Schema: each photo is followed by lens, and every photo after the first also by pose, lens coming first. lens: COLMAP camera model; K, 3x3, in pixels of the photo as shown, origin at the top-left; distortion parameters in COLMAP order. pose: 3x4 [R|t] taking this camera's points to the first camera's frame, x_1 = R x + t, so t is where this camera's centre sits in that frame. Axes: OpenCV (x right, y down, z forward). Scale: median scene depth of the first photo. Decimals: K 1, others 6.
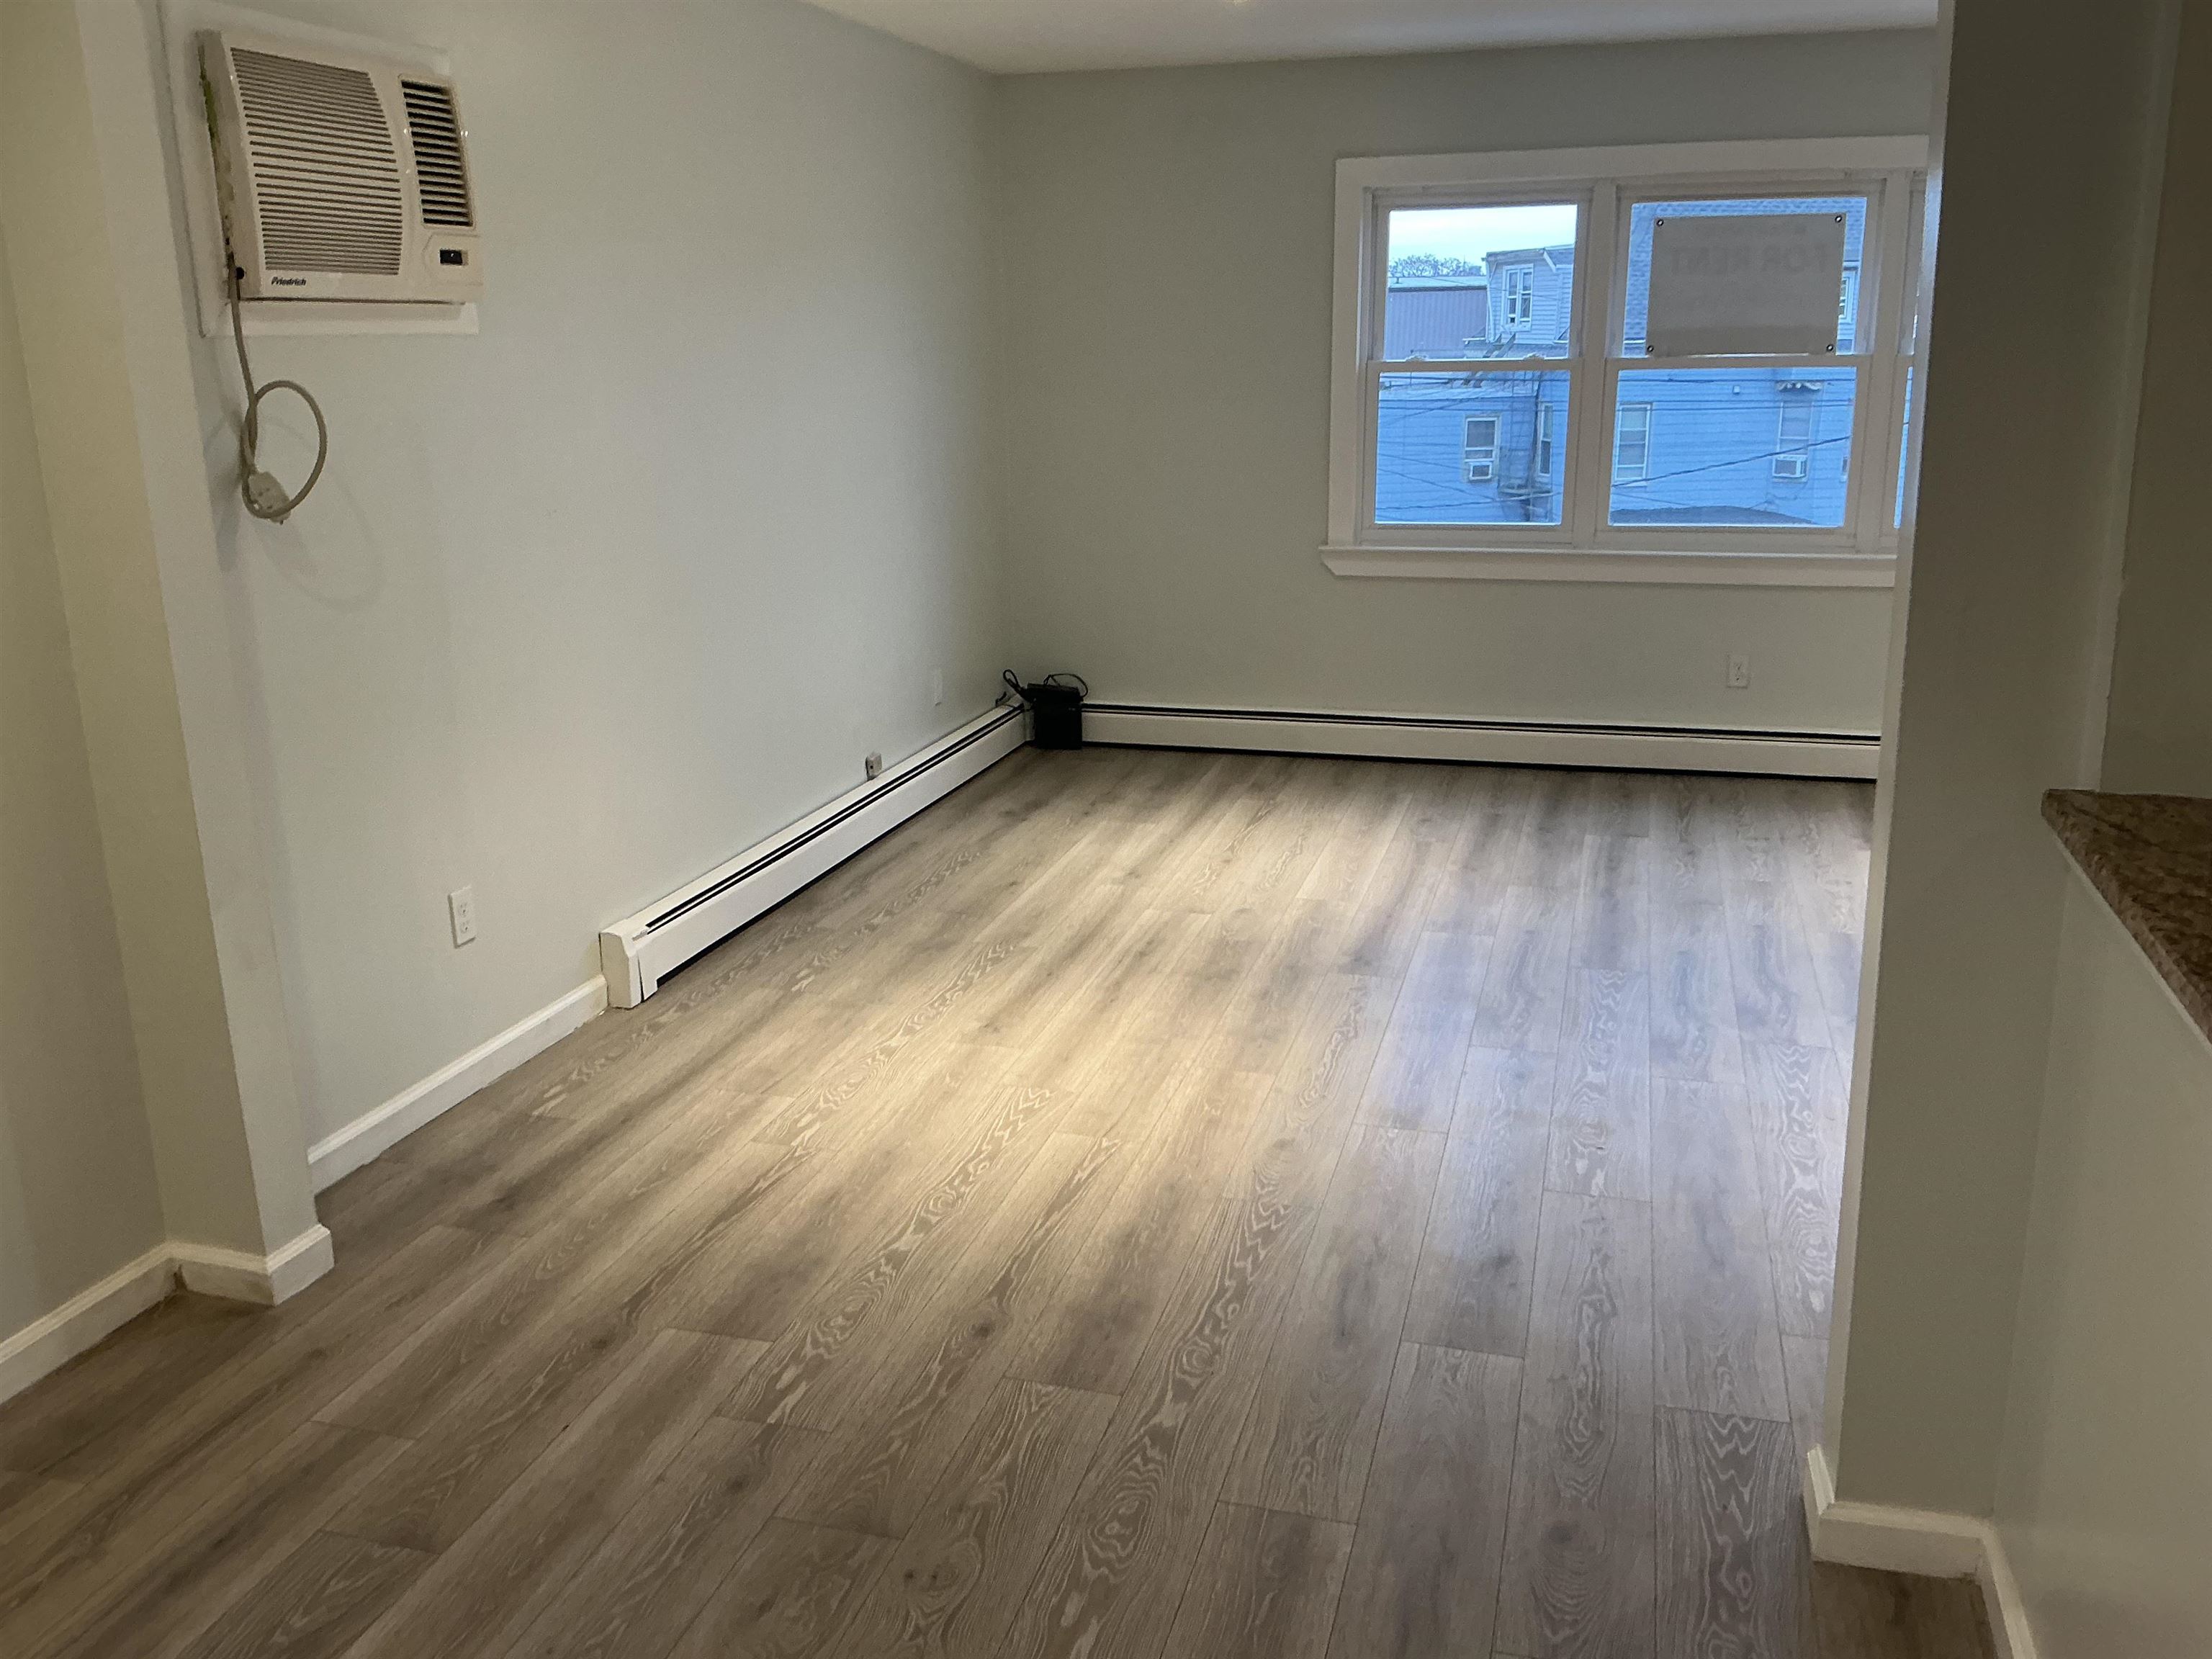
lens RADIAL K [[1847.0, 0, 1096.4], [0, 1847.0, 759.9], [0, 0, 1]] dist [0.105600, -0.191759]
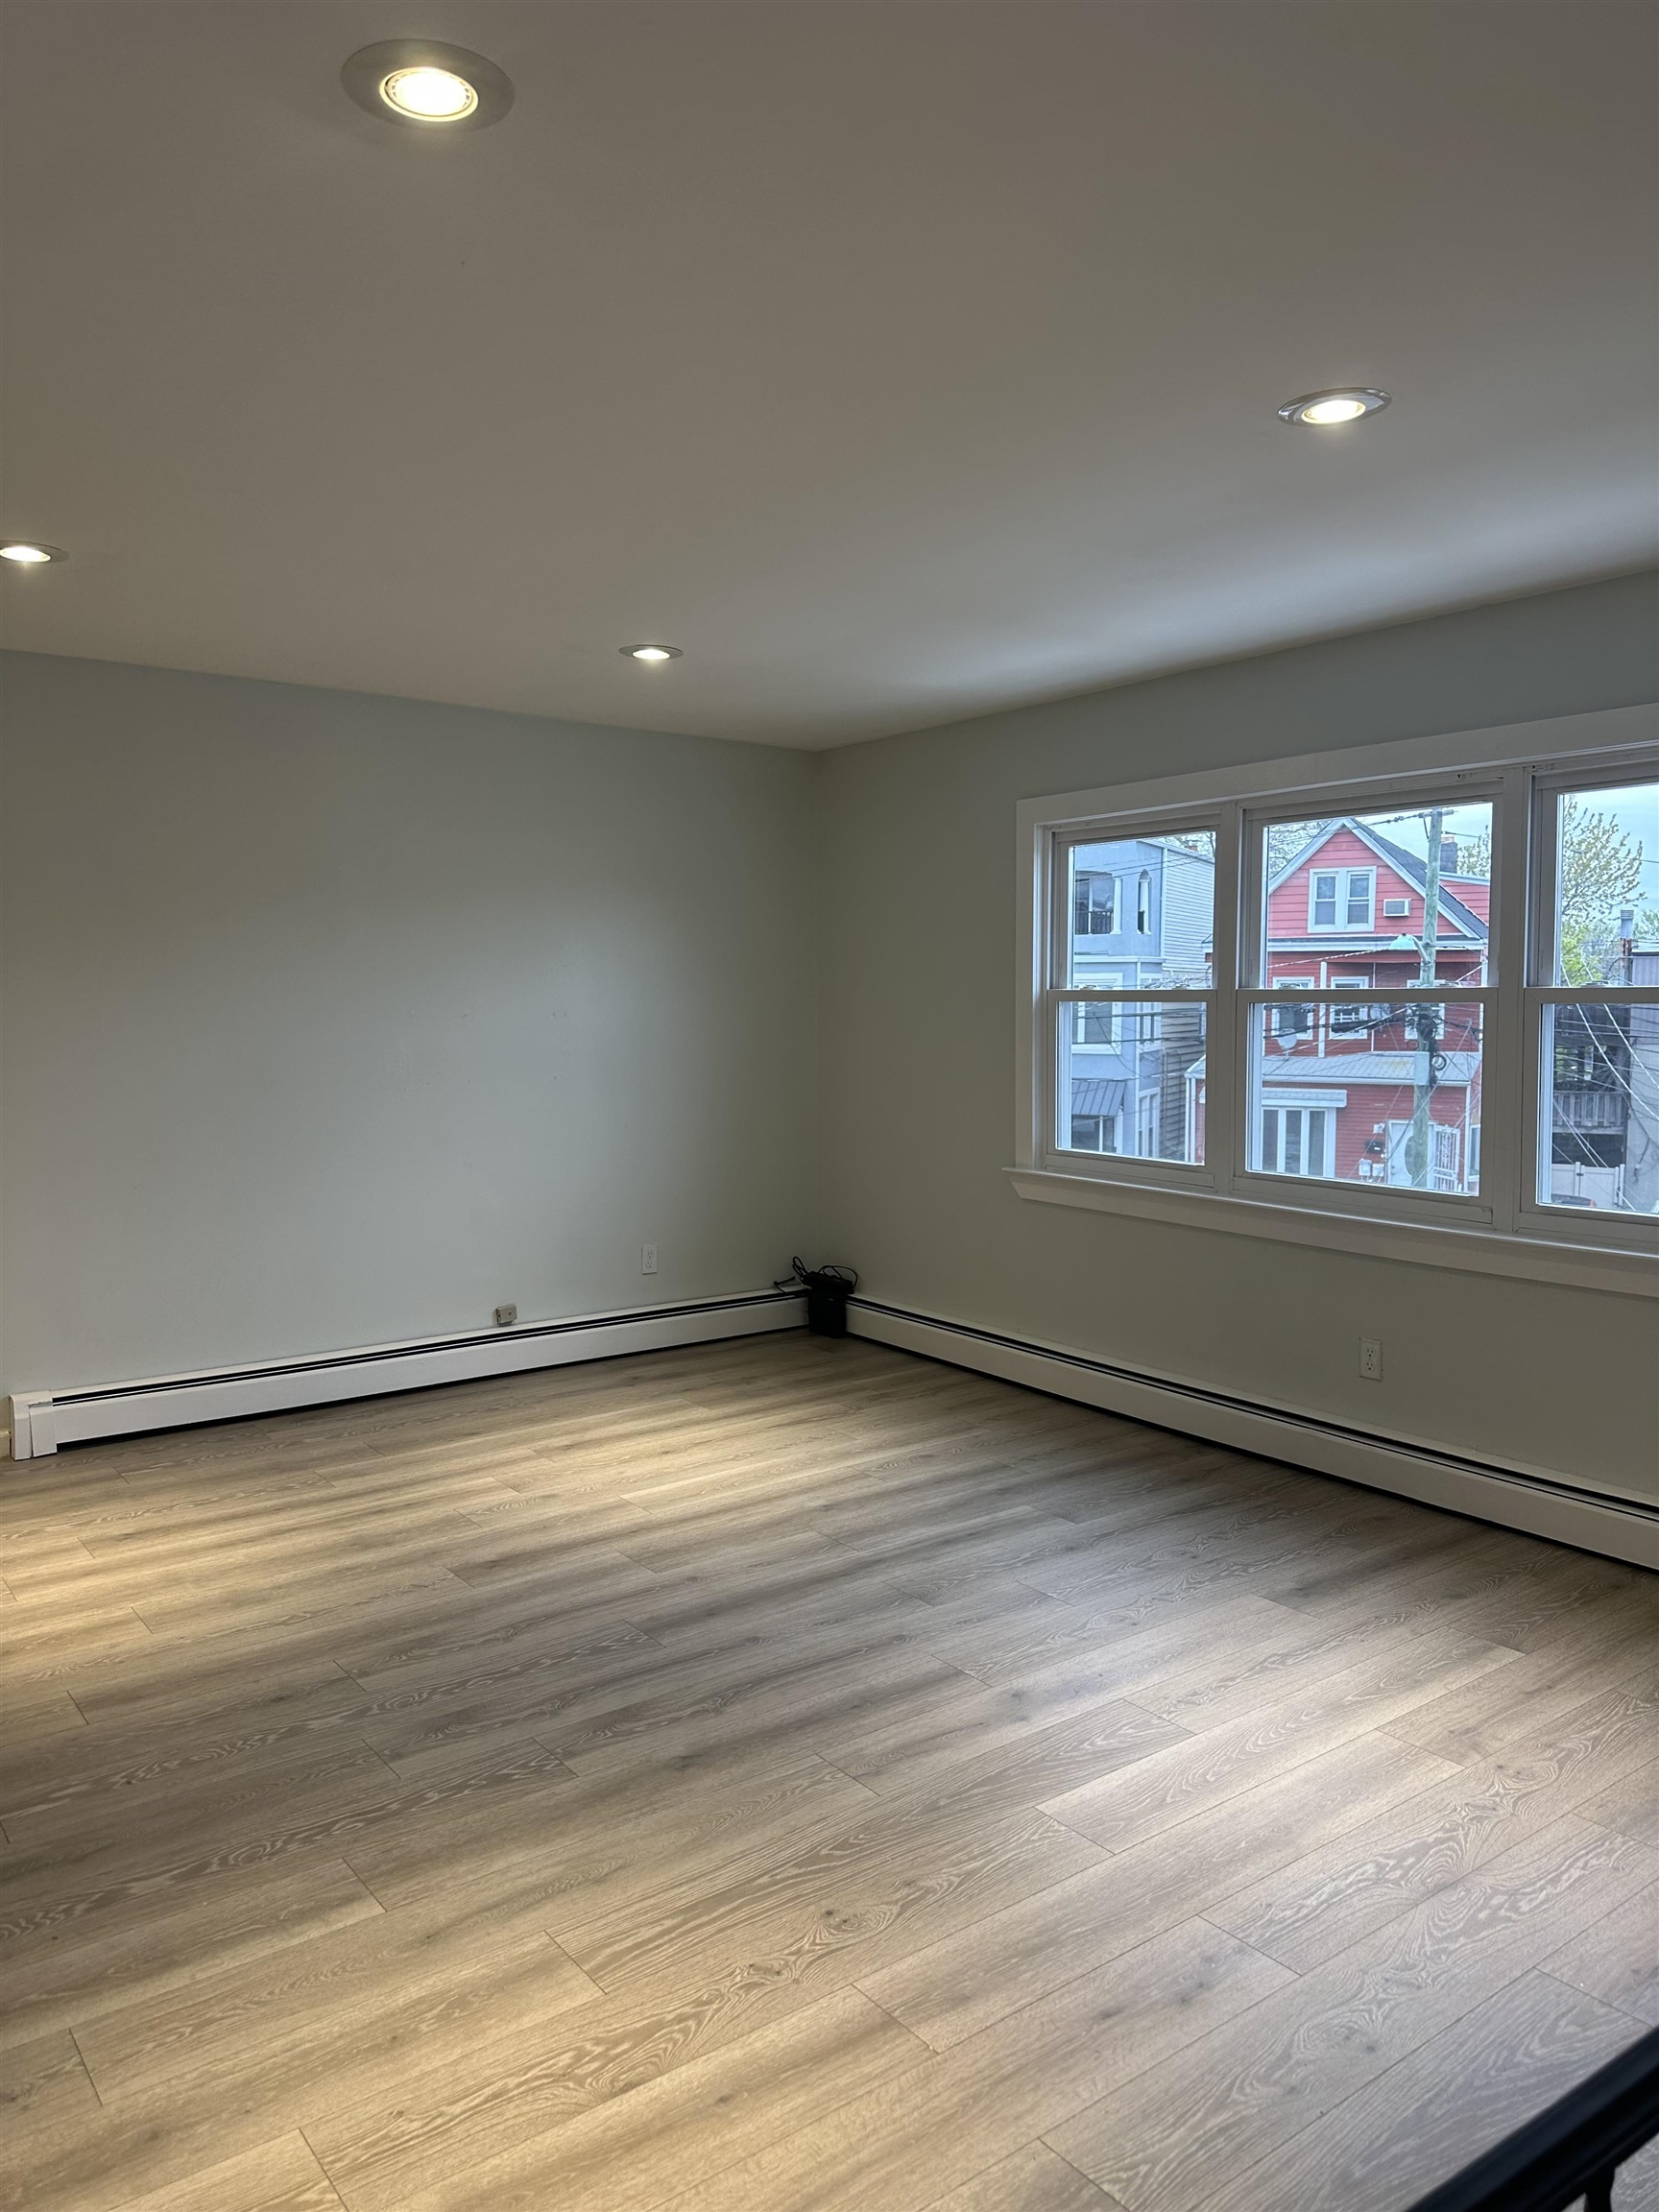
lens RADIAL K [[1543.8, 0, 797.0], [0, 1543.8, 1073.5], [0, 0, 1]] dist [0.063571, -0.066388]
pose [[0.802200, 0.049189, -0.595025, 0.790011], [-0.144175, 0.983067, -0.113107, -0.082404], [0.579386, 0.176522, 0.795708, 0.399050]]
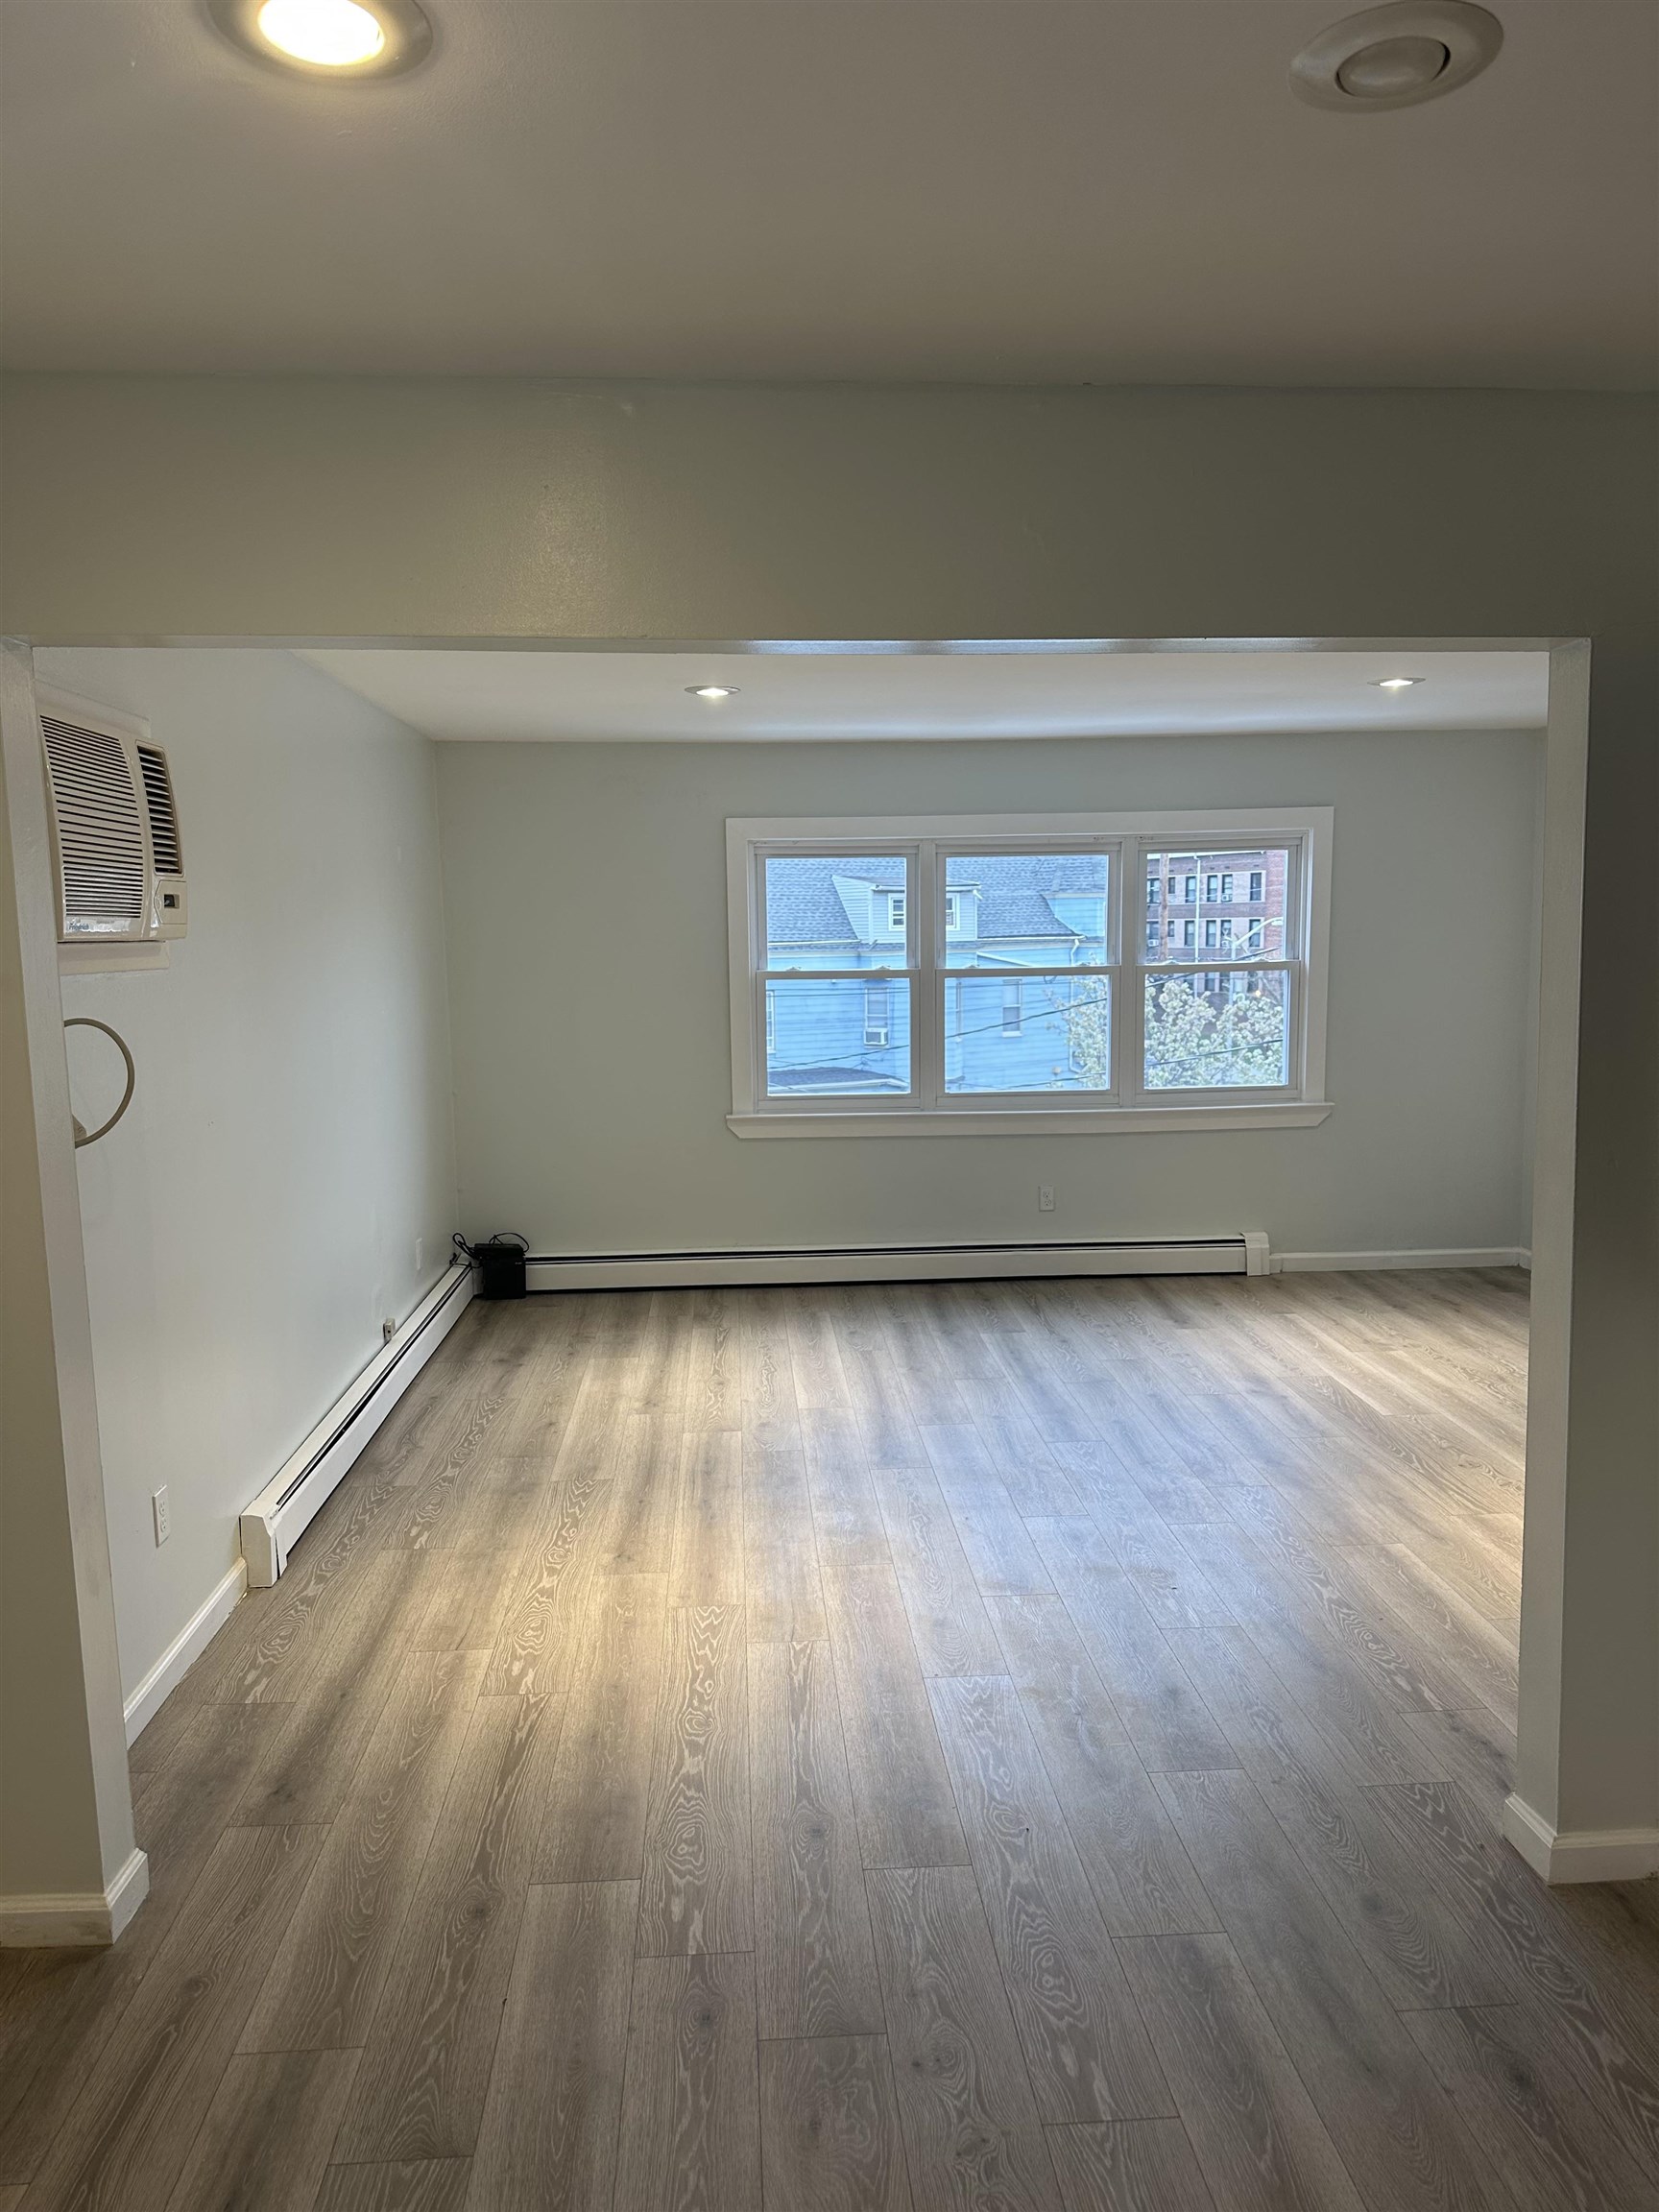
lens RADIAL K [[1543.8, 0, 834.6], [0, 1543.8, 1047.0], [0, 0, 1]] dist [0.063571, -0.066388]
pose [[0.941546, -0.026383, 0.335851, -0.234409], [0.075699, 0.988003, -0.134608, -0.024409], [-0.328271, 0.152164, 0.932247, 0.022615]]
